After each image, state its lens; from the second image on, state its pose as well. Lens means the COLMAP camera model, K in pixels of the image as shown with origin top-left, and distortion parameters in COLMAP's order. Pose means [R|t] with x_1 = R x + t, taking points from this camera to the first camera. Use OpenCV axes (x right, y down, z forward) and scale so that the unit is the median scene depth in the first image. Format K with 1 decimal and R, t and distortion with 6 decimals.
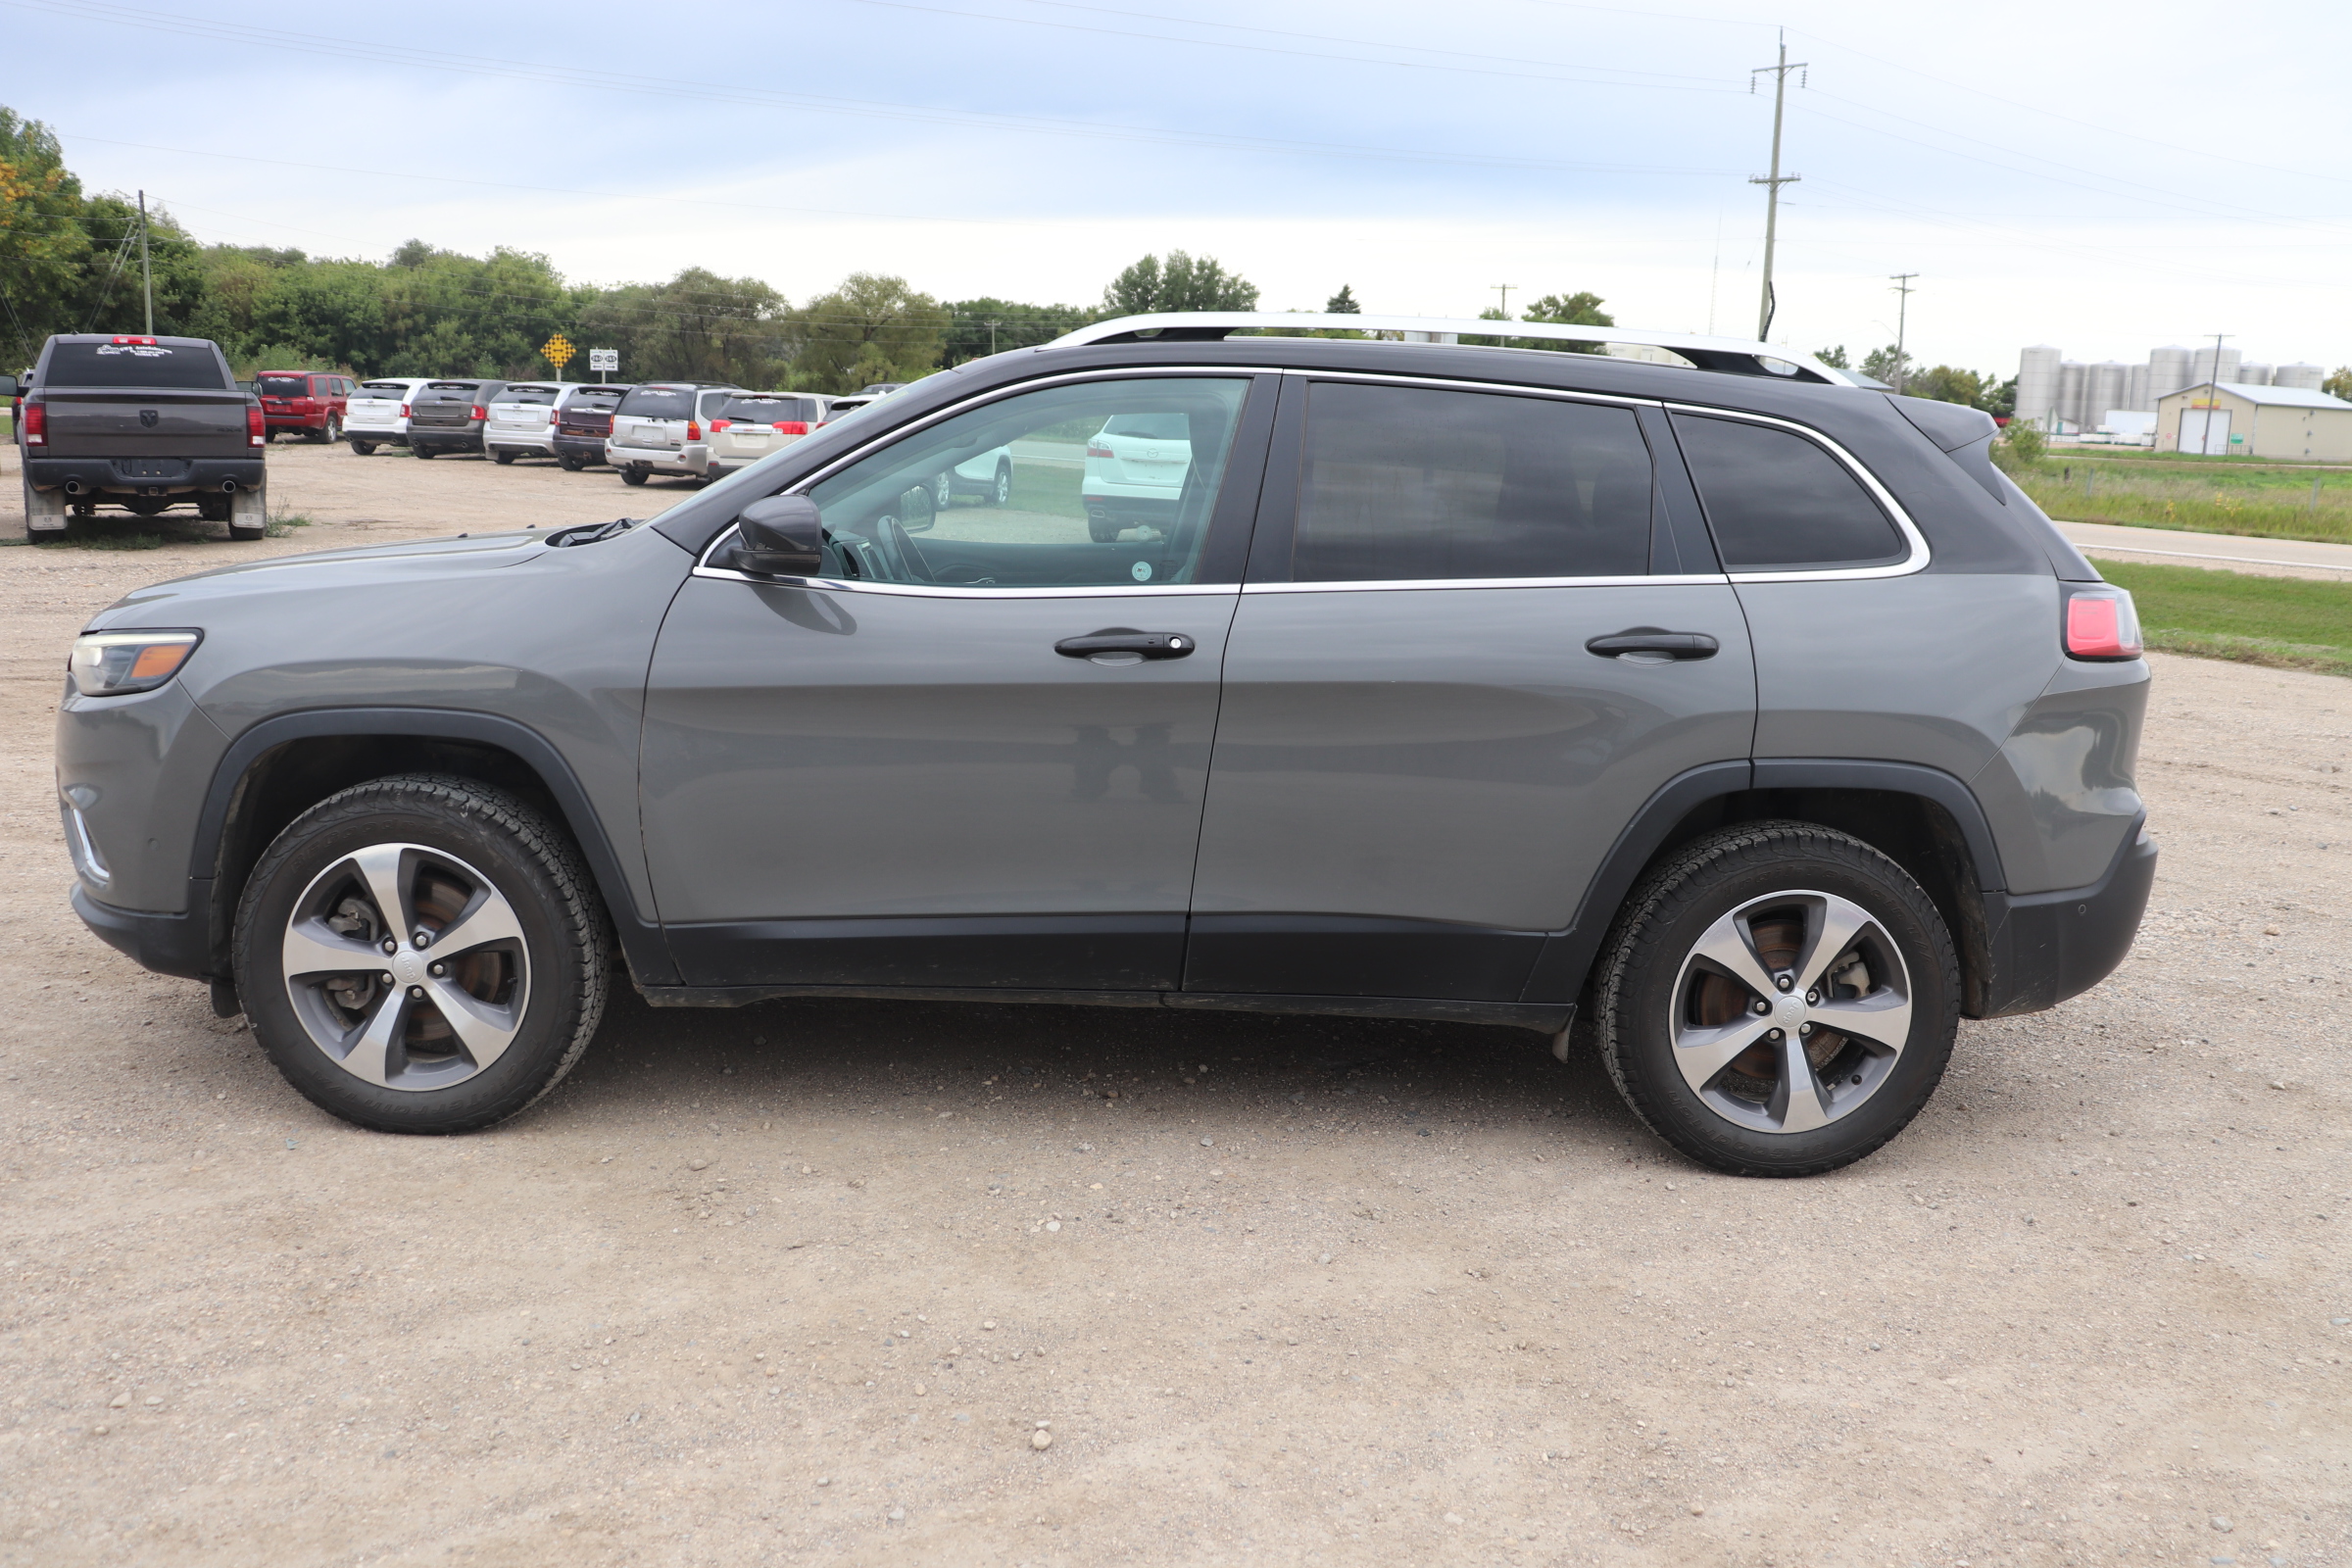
lens RADIAL K [[1920.4, 0, 1175.3], [0, 1920.4, 826.3], [0, 0, 1]] dist [-0.152323, 0.116932]
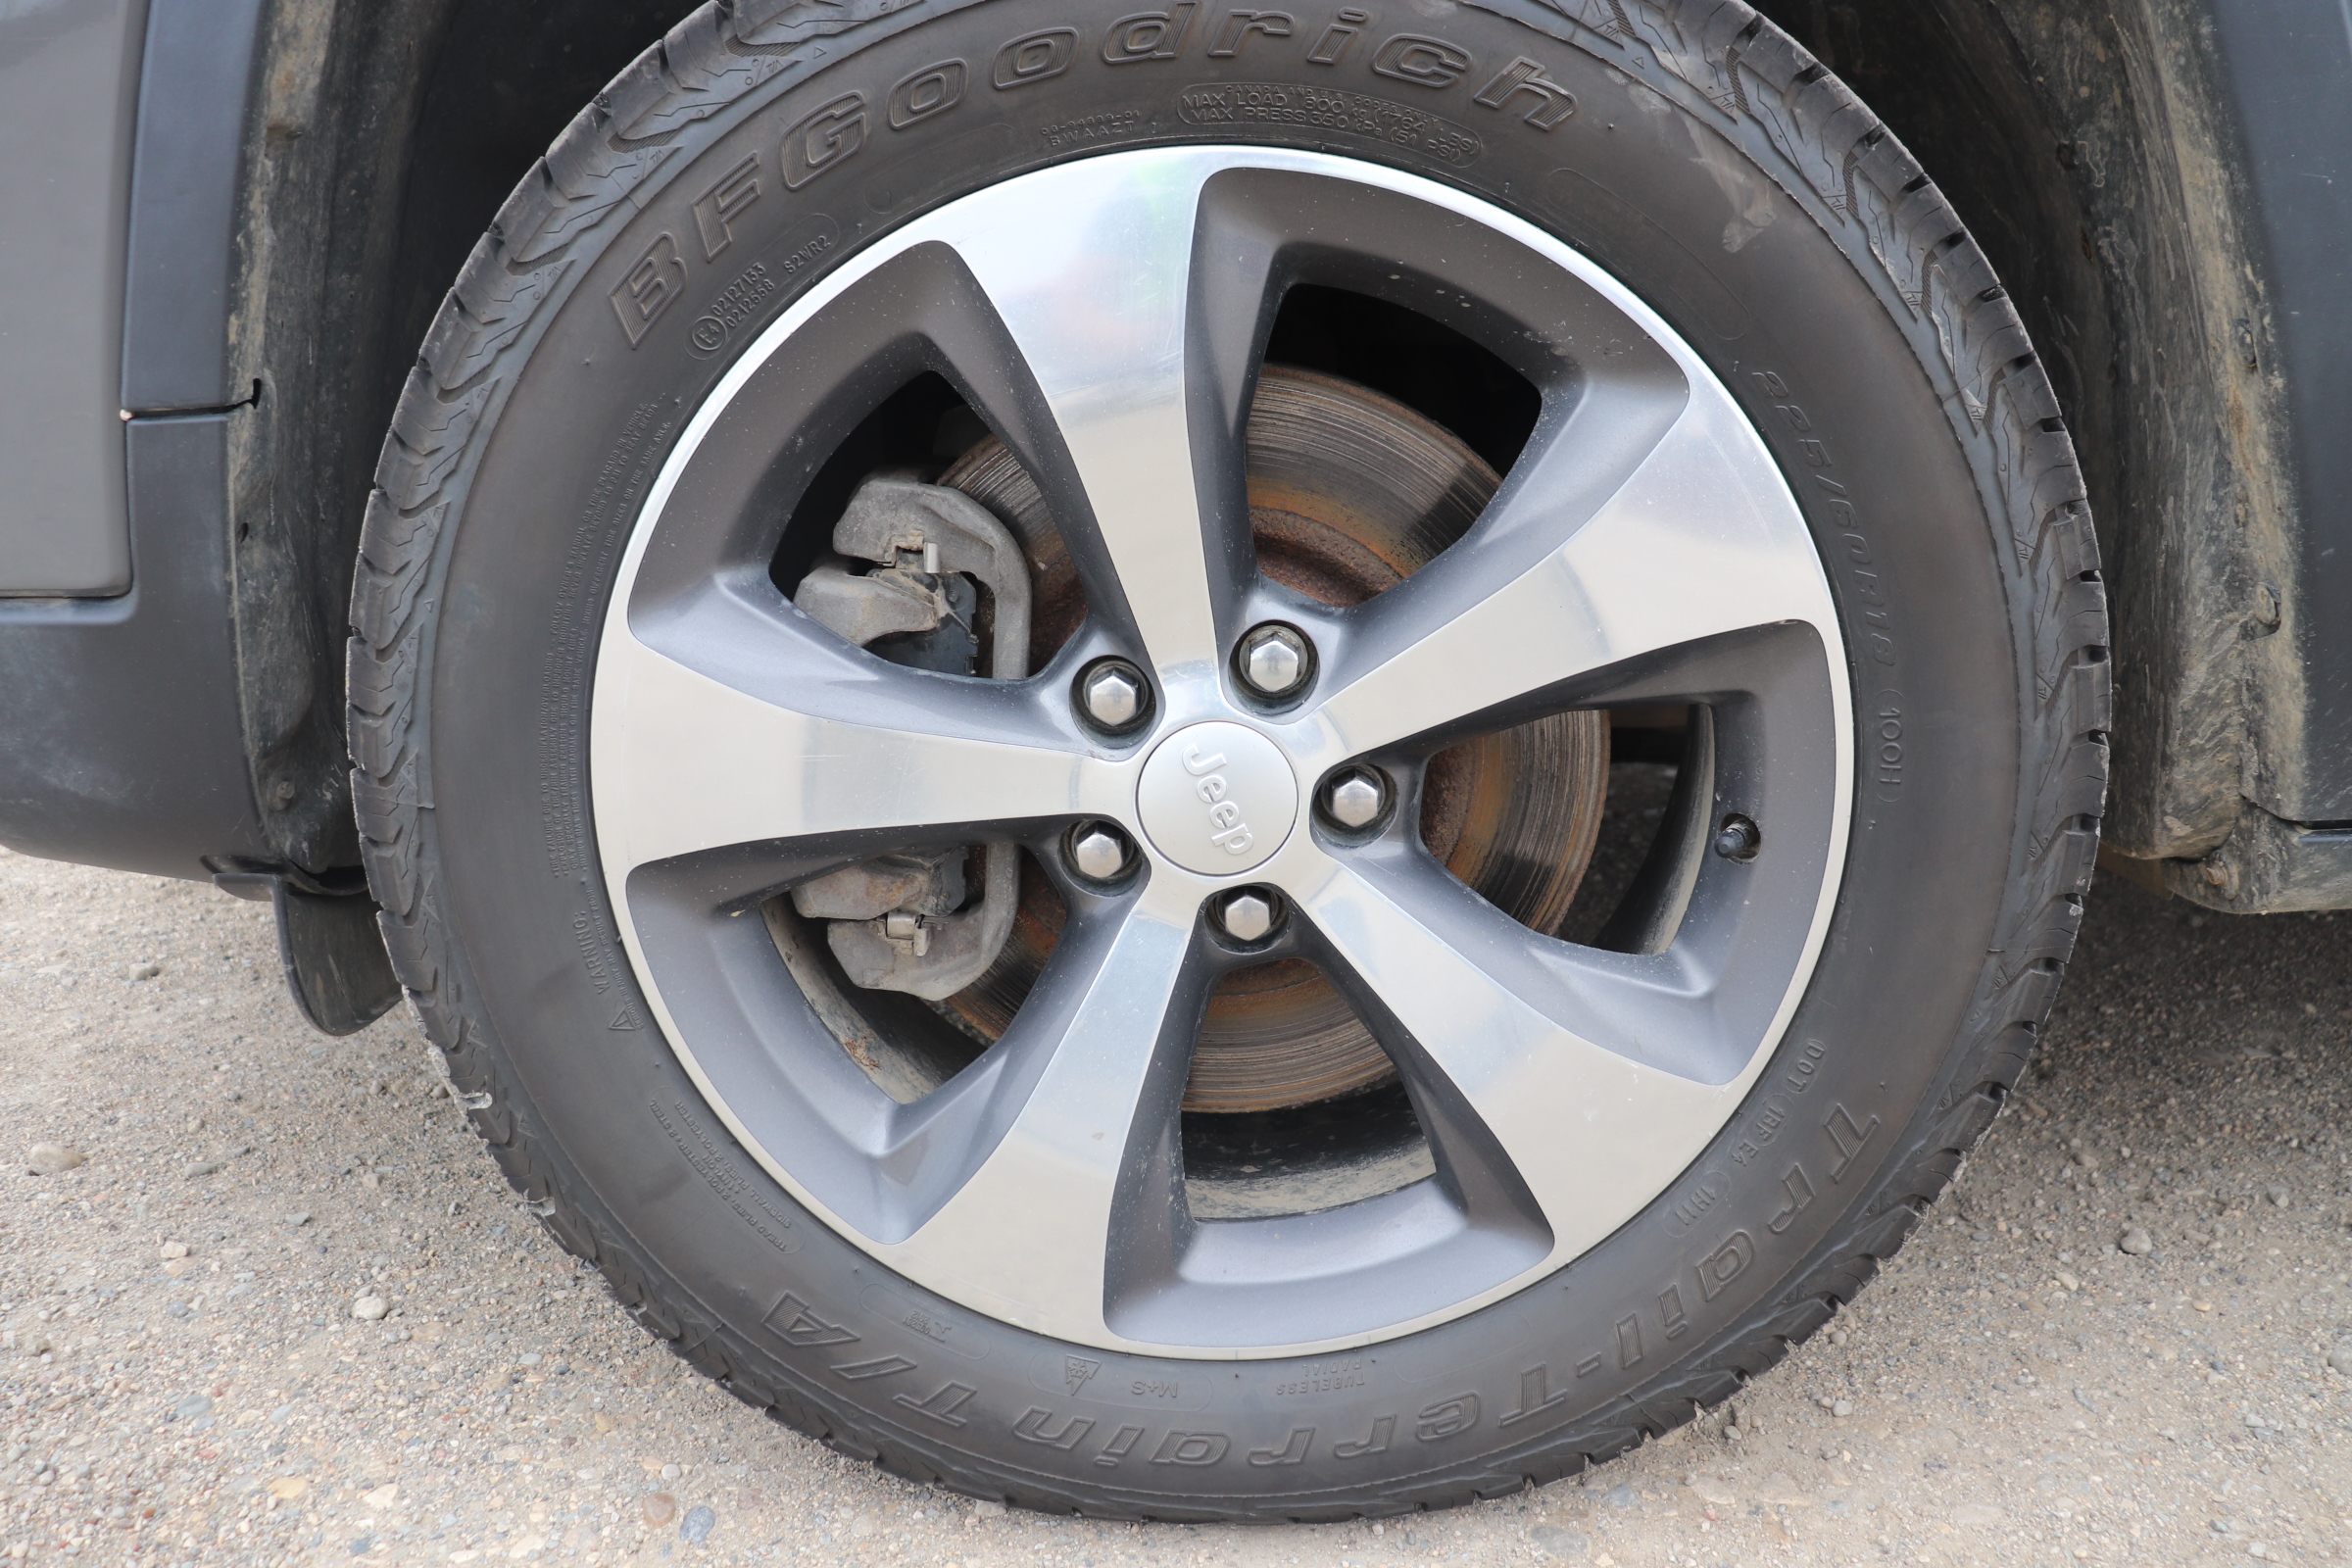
lens RADIAL K [[1920.4, 0, 1190.4], [0, 1920.4, 798.4], [0, 0, 1]] dist [-0.152323, 0.116932]
pose [[0.997079, -0.035979, -0.067370, -0.396379], [0.043579, 0.992414, 0.114958, 0.050983], [0.062723, -0.117559, 0.991083, 0.791990]]
